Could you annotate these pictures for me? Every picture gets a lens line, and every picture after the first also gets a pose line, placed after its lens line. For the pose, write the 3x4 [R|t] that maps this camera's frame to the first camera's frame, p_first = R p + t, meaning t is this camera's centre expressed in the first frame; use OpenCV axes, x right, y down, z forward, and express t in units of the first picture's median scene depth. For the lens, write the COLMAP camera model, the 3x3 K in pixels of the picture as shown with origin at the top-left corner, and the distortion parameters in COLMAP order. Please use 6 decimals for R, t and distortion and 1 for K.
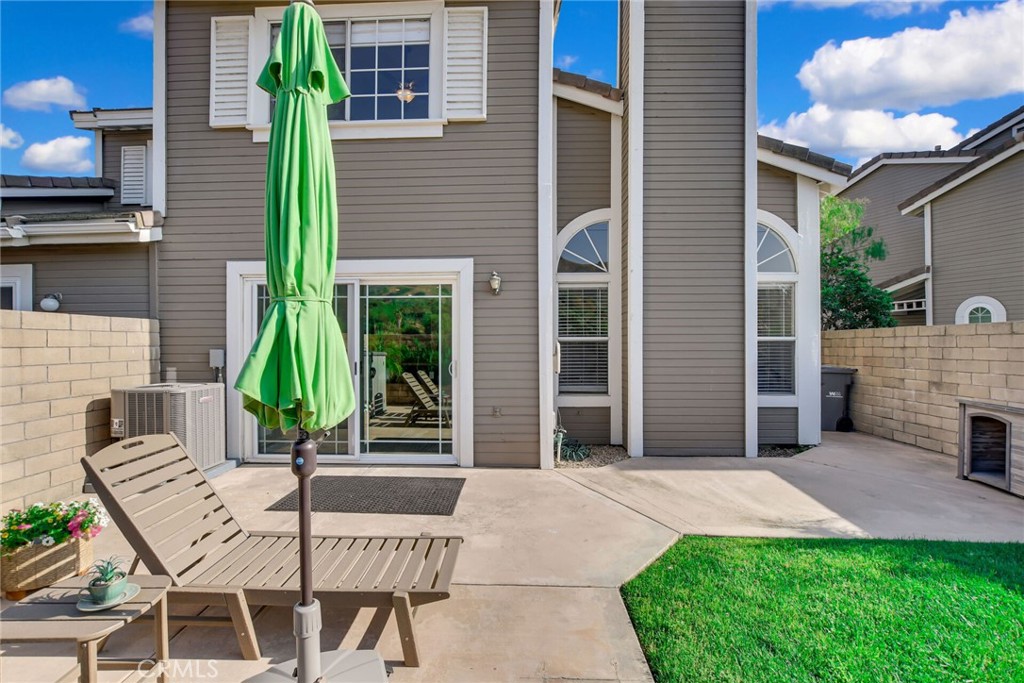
lens RADIAL K [[451.3, 0, 508.3], [0, 451.3, 345.1], [0, 0, 1]] dist [-0.025701, 0.005089]
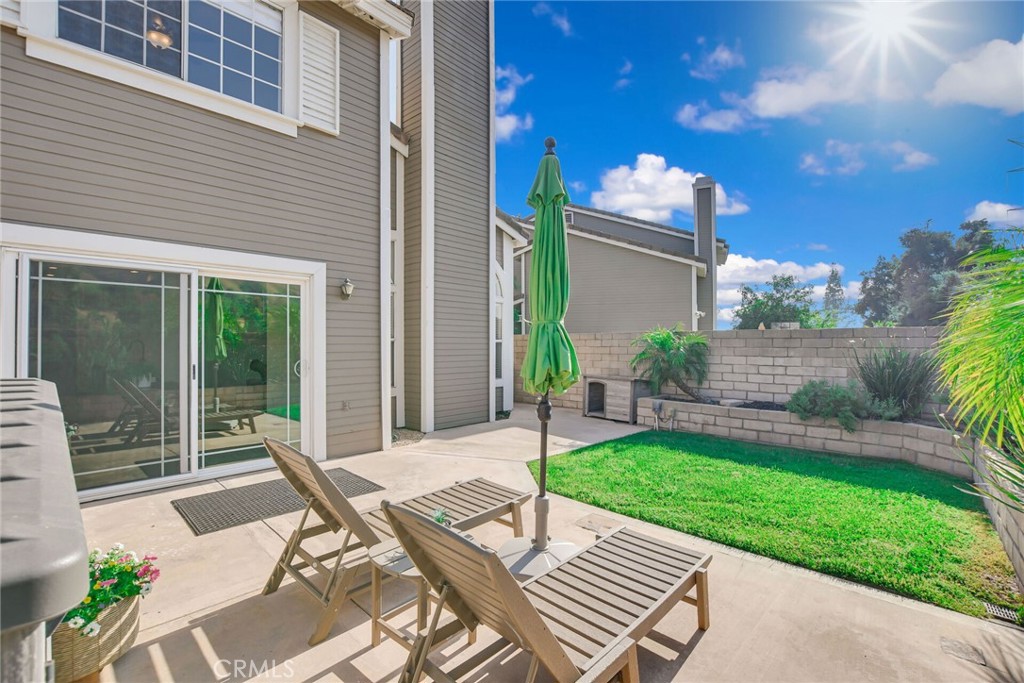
lens RADIAL K [[446.8, 0, 510.5], [0, 446.8, 347.7], [0, 0, 1]] dist [-0.023100, -0.000043]
pose [[0.660675, -0.003928, 0.750662, -0.571174], [-0.002689, 0.999968, 0.007599, -0.003338], [-0.750667, -0.007039, 0.660643, -0.016113]]
